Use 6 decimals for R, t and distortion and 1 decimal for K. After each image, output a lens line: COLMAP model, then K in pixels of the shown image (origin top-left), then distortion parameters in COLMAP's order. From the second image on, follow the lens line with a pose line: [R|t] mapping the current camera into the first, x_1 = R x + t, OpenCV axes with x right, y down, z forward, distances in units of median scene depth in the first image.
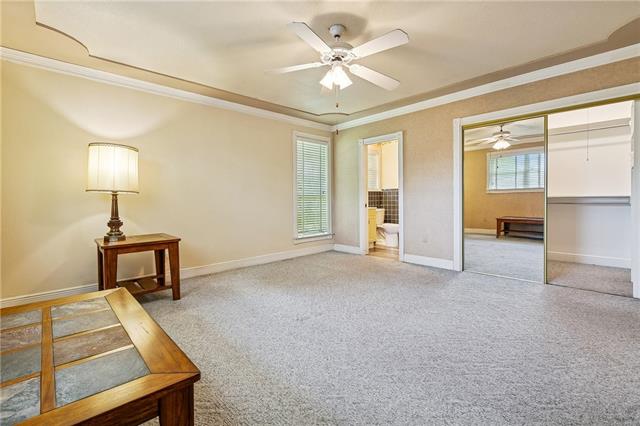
lens RADIAL K [[284.4, 0, 315.5], [0, 284.4, 193.6], [0, 0, 1]] dist [-0.001684, -0.001026]
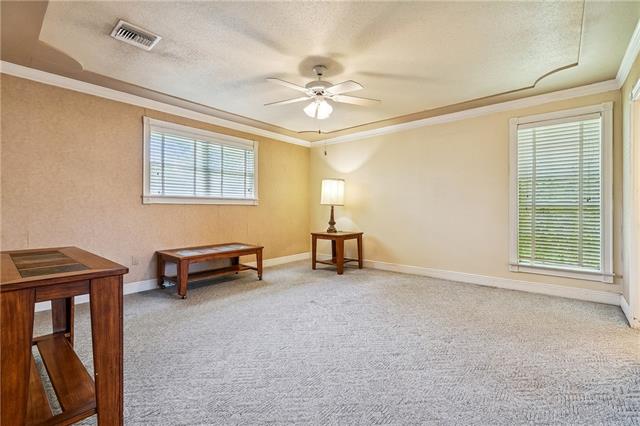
lens RADIAL K [[284.4, 0, 319.5], [0, 284.4, 211.5], [0, 0, 1]] dist [-0.001684, -0.001026]
pose [[0.102424, 0.017253, -0.994591, 0.751006], [0.013427, 0.999735, 0.018725, -0.001145], [0.994650, -0.015272, 0.102165, 0.514100]]
